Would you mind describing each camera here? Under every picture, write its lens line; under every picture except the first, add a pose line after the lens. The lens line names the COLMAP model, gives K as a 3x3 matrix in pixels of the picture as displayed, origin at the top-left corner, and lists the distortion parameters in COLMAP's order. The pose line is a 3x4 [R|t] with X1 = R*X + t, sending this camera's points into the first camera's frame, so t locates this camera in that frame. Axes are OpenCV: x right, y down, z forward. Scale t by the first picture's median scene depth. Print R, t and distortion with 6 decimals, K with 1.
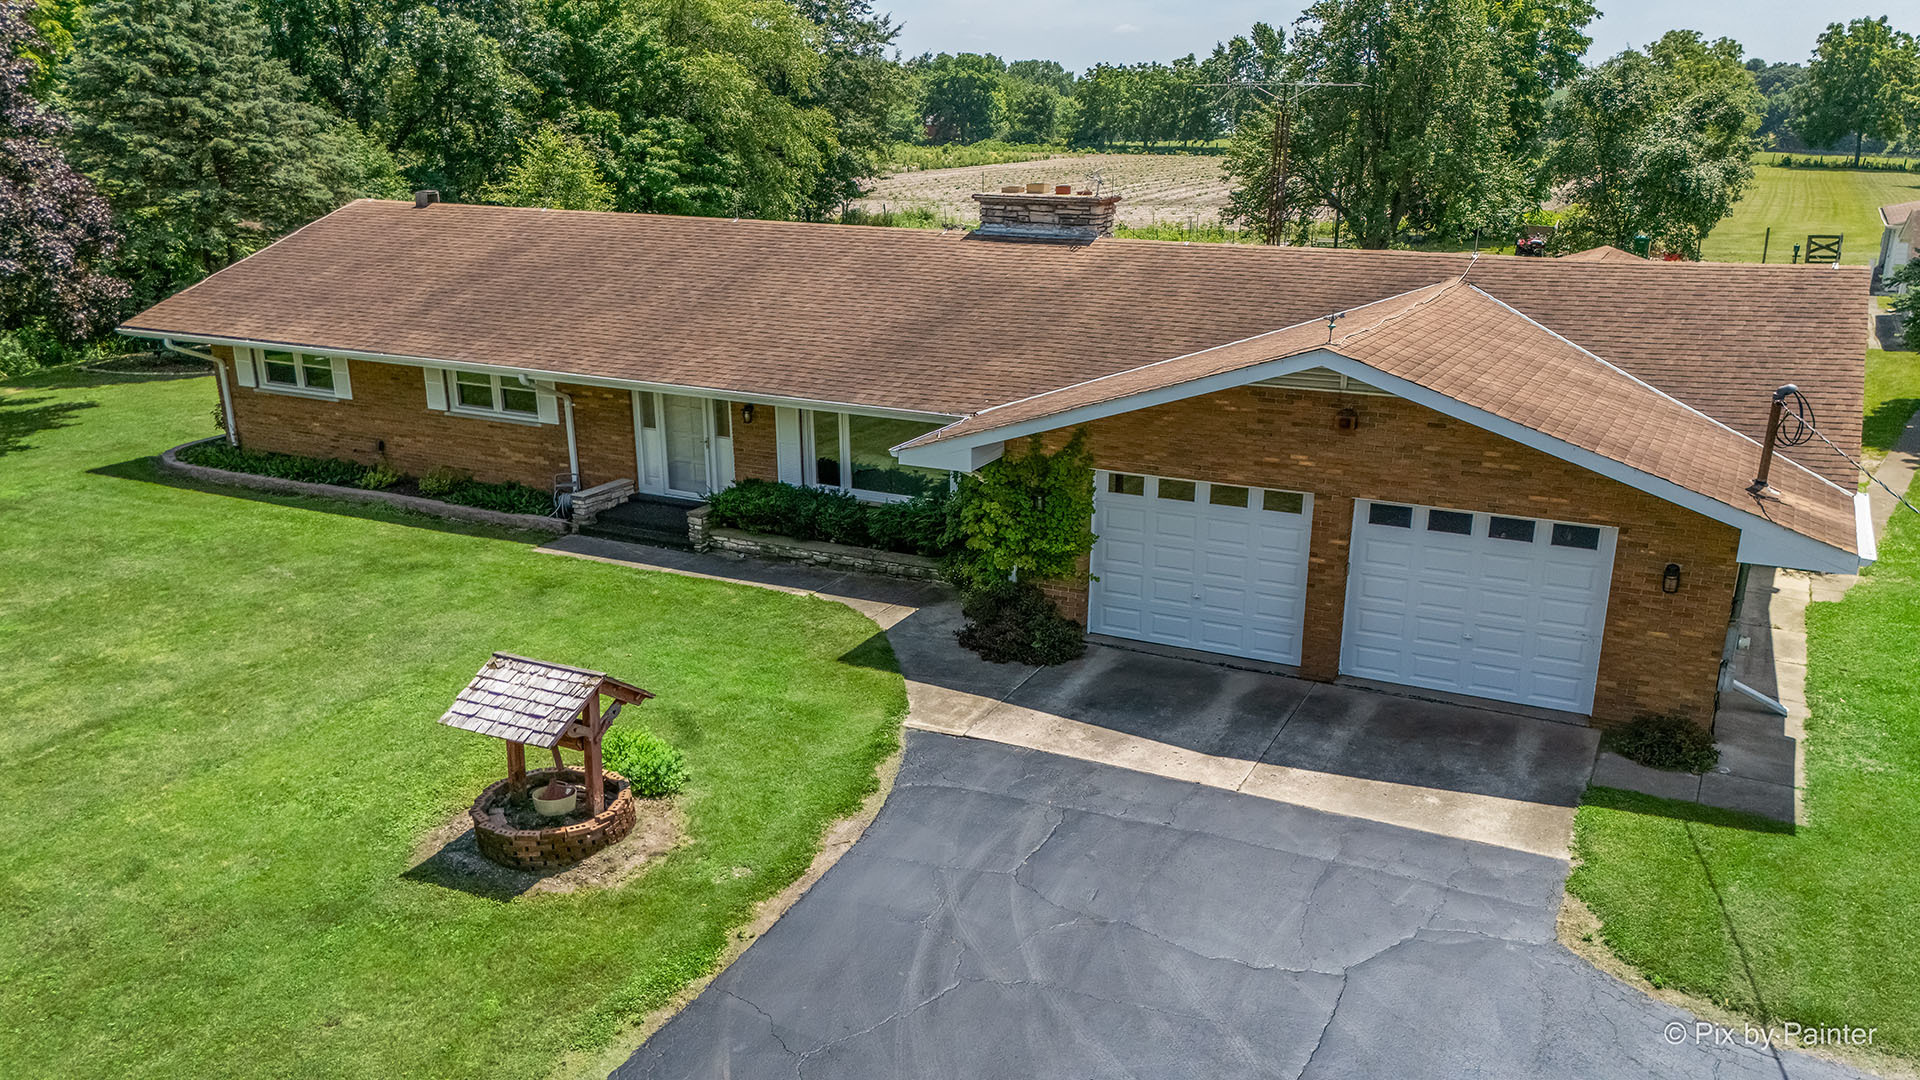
lens RADIAL K [[1561.9, 0, 969.4], [0, 1561.9, 618.5], [0, 0, 1]] dist [0.069259, -0.070511]
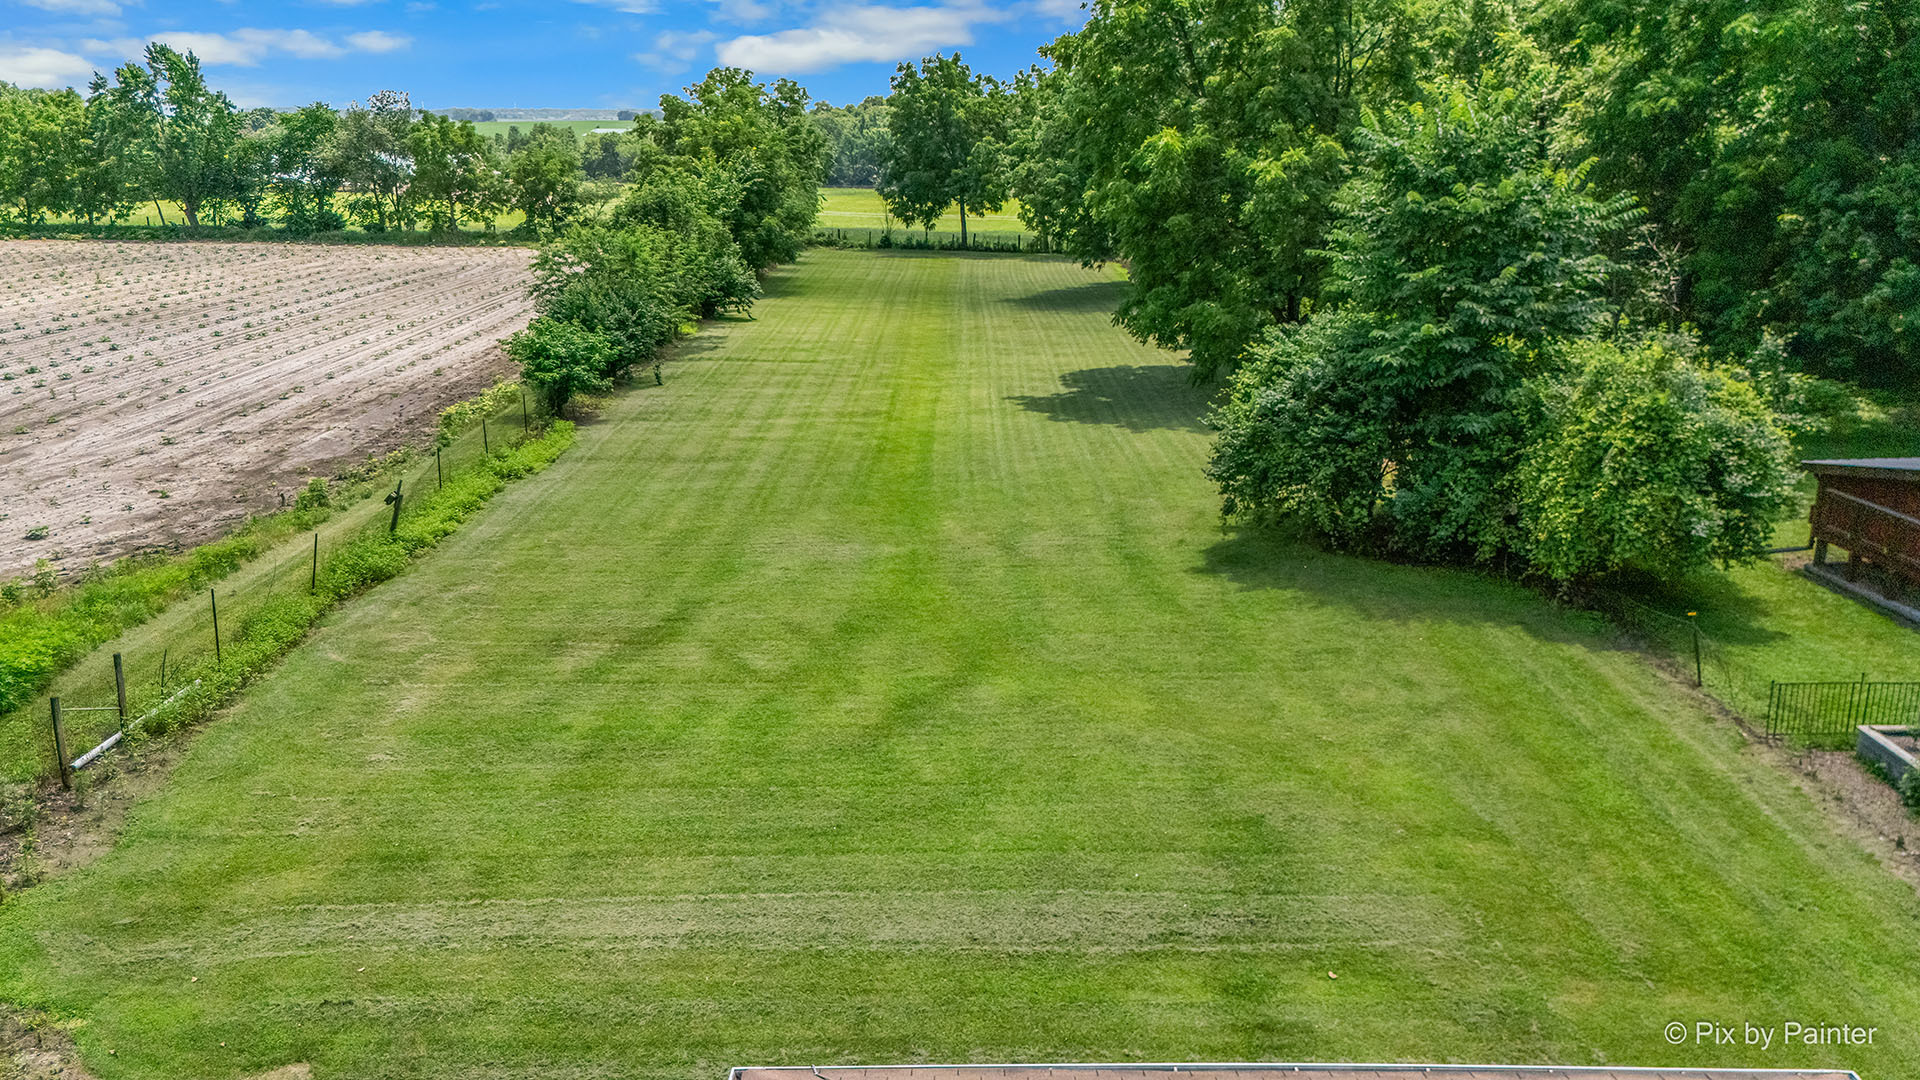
lens RADIAL K [[1561.9, 0, 969.4], [0, 1561.9, 618.5], [0, 0, 1]] dist [0.069259, -0.070511]
pose [[0.890718, -0.146073, 0.430447, 1.360919], [0.152969, 0.988053, 0.018761, -0.800146], [-0.428045, 0.049134, 0.902421, 2.136001]]
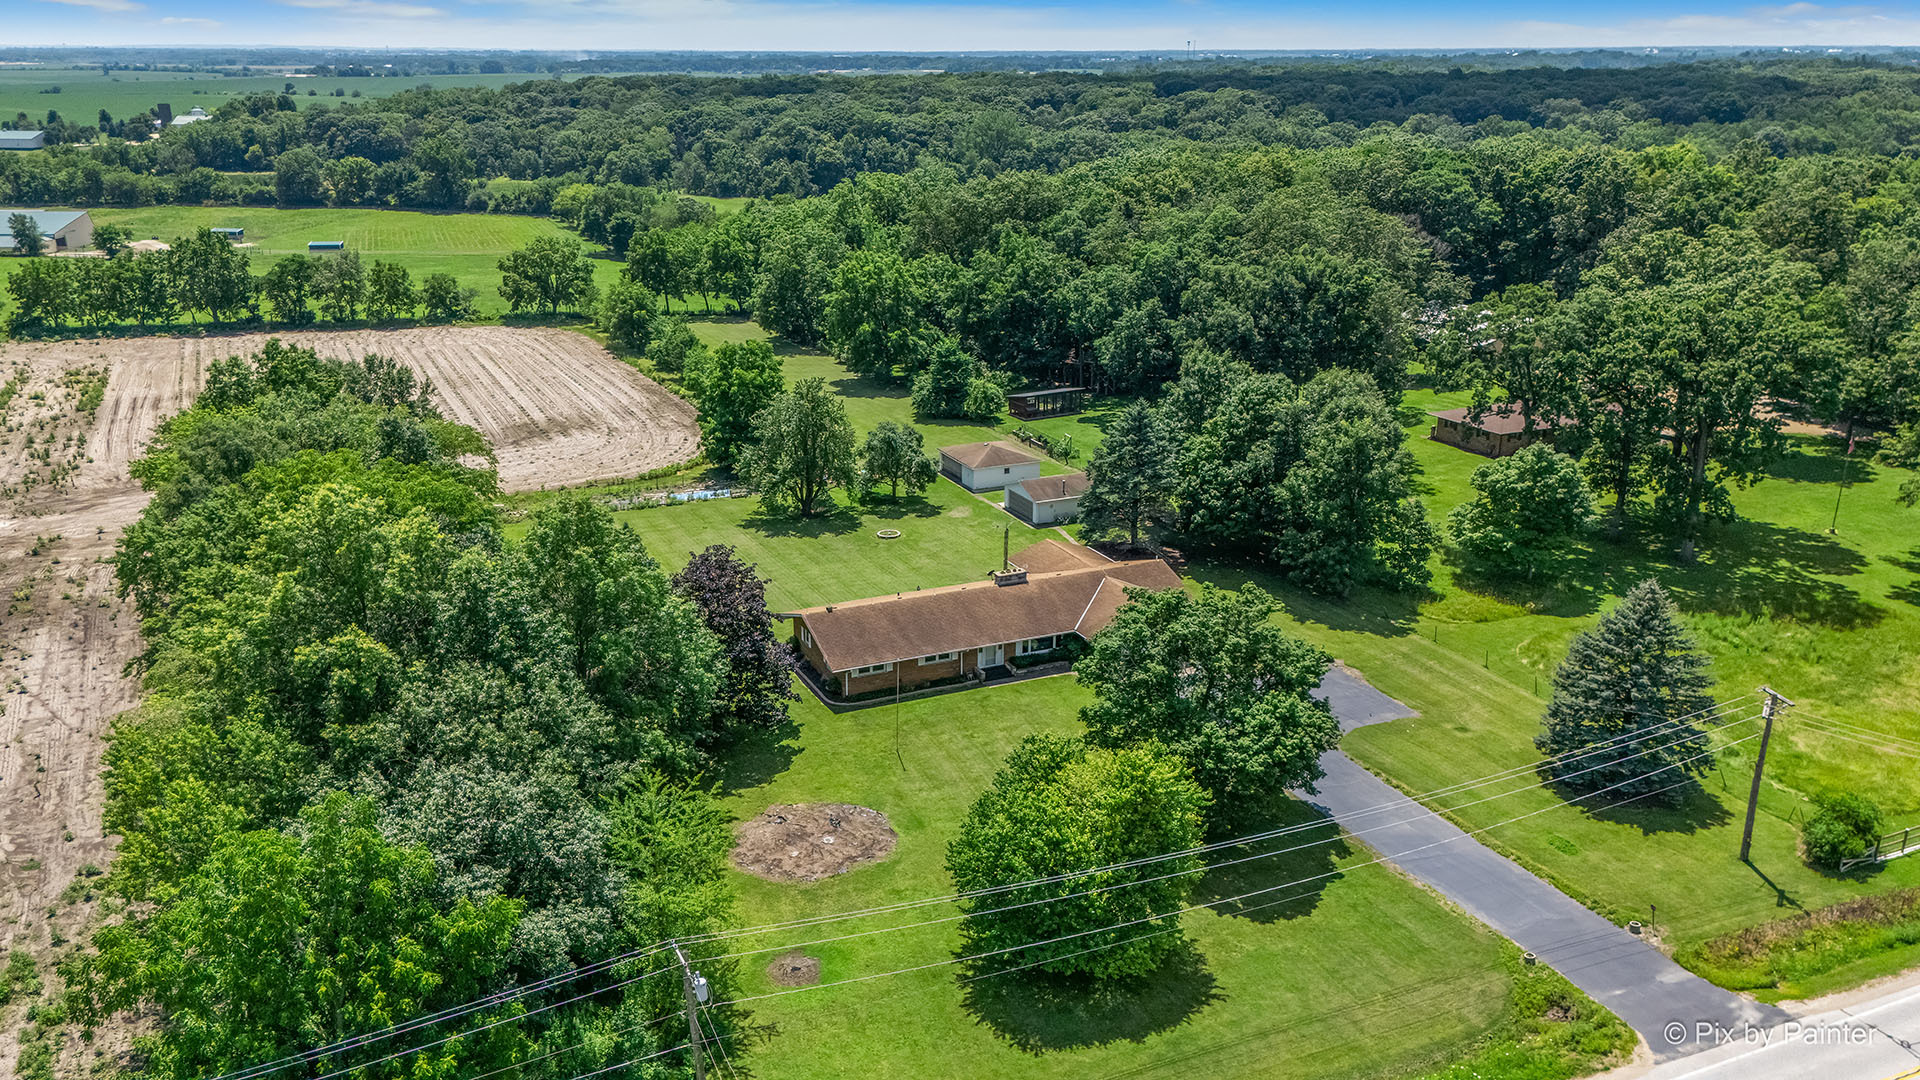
lens RADIAL K [[1561.9, 0, 969.4], [0, 1561.9, 618.5], [0, 0, 1]] dist [0.069259, -0.070511]
pose [[0.624809, -0.272884, 0.731538, -3.502163], [0.255529, 0.956805, 0.138666, -0.860009], [-0.737779, 0.100289, 0.667551, -1.891214]]
